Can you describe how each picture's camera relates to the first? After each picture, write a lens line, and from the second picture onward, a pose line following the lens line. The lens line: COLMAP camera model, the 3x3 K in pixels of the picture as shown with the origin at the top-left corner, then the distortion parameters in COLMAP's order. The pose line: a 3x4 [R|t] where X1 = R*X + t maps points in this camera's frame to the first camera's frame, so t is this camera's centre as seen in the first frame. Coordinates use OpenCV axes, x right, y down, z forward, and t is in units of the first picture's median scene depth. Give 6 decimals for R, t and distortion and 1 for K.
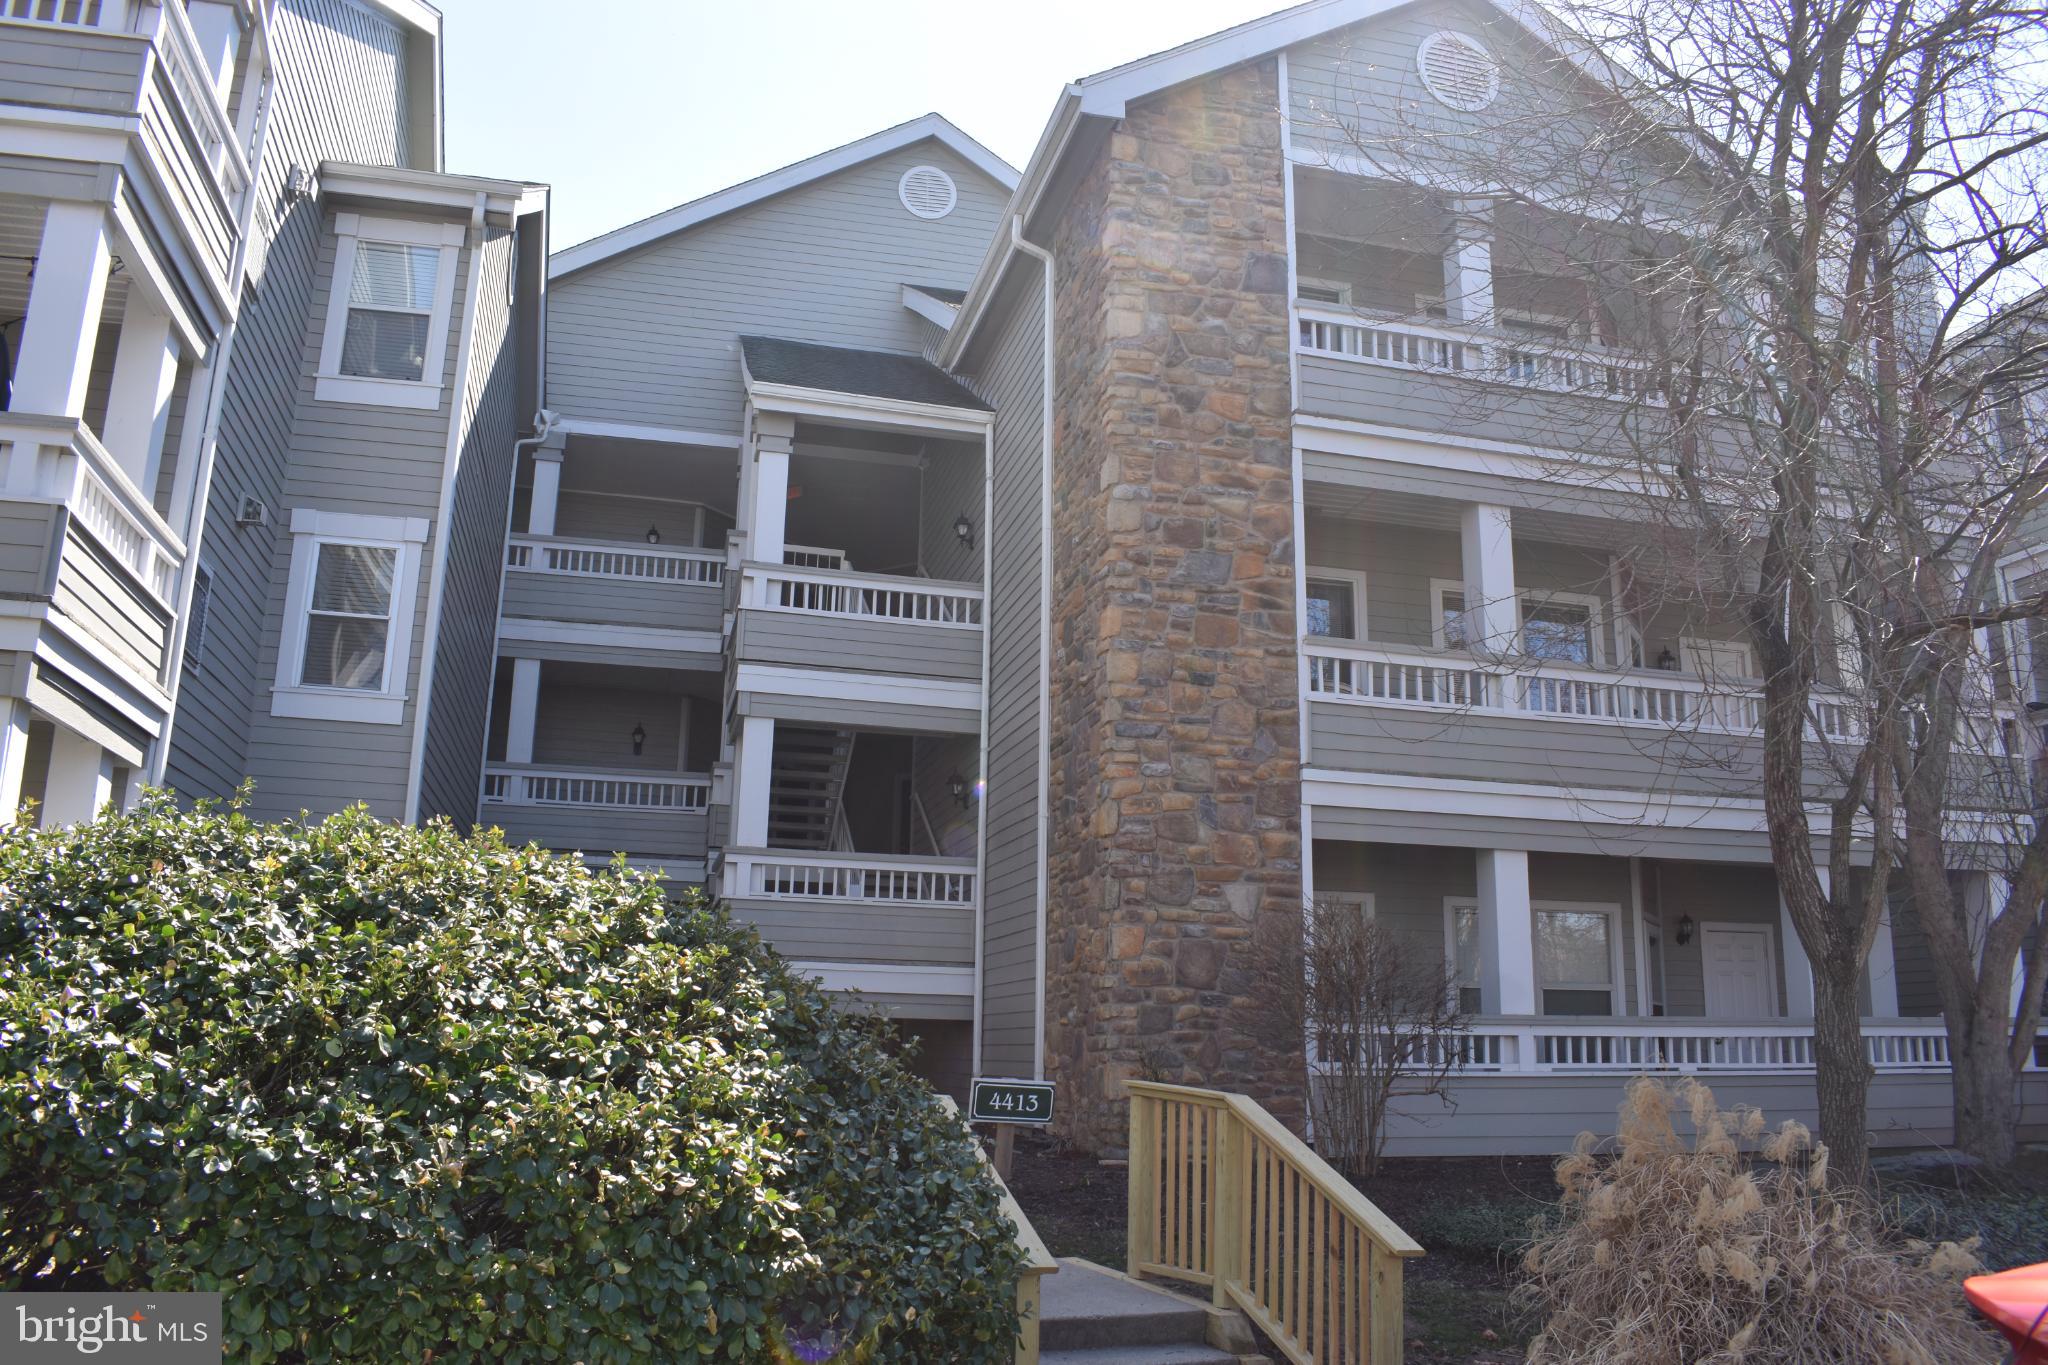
lens RADIAL K [[1591.0, 0, 1035.2], [0, 1591.0, 672.4], [0, 0, 1]] dist [-0.094865, 0.014249]
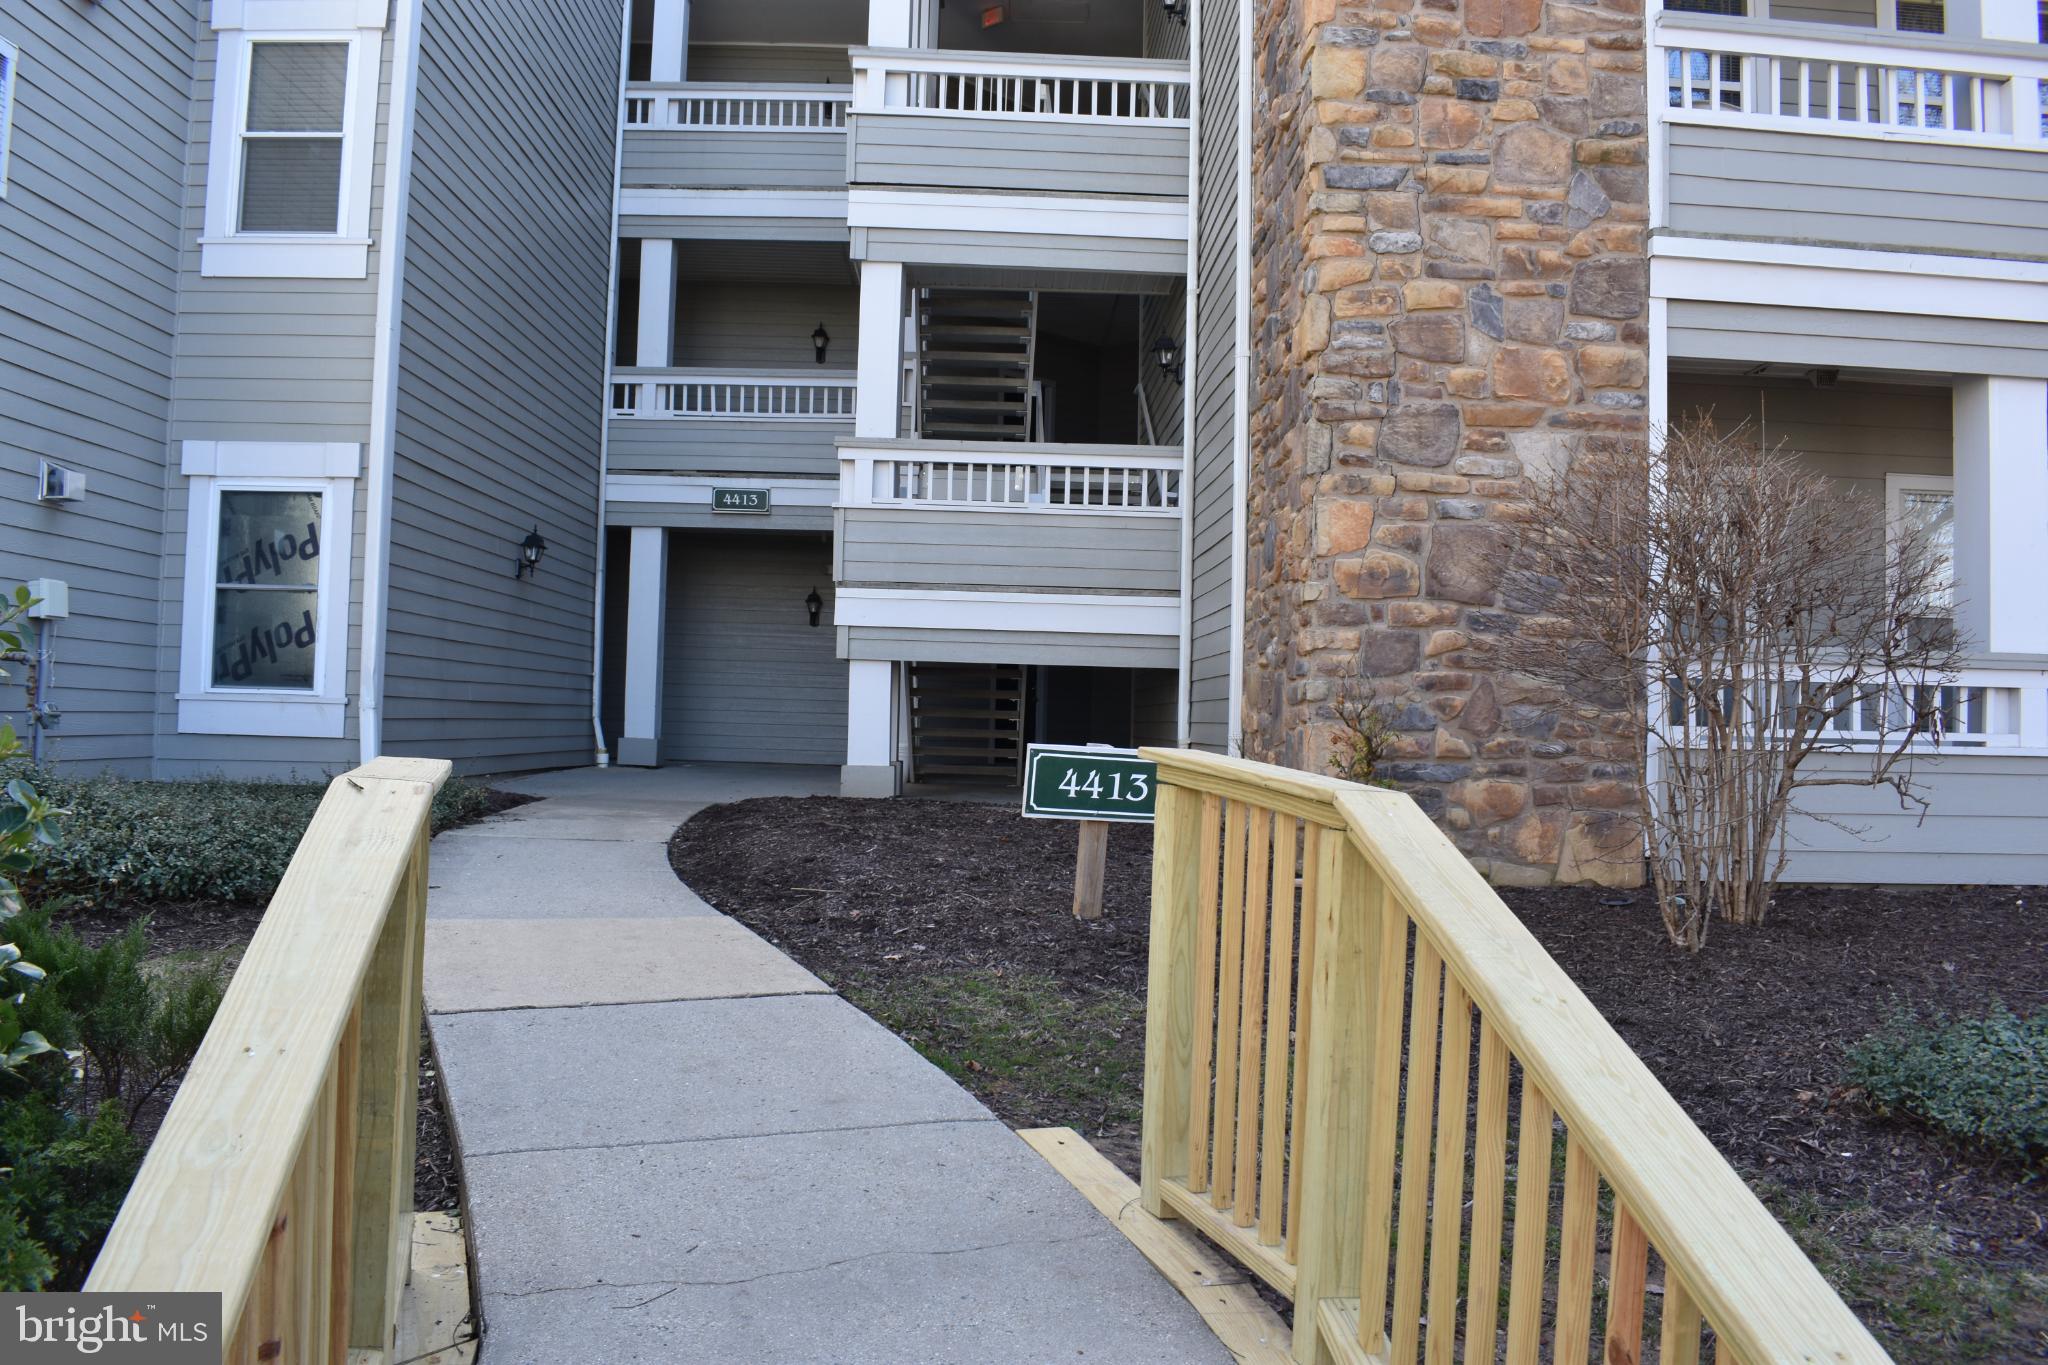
lens RADIAL K [[1591.0, 0, 1035.2], [0, 1591.0, 672.4], [0, 0, 1]] dist [-0.094865, 0.014249]
pose [[0.974683, -0.000037, -0.223590, 0.074561], [0.045126, 0.979454, 0.196552, 0.095086], [0.218989, -0.201666, 0.954660, 0.366504]]
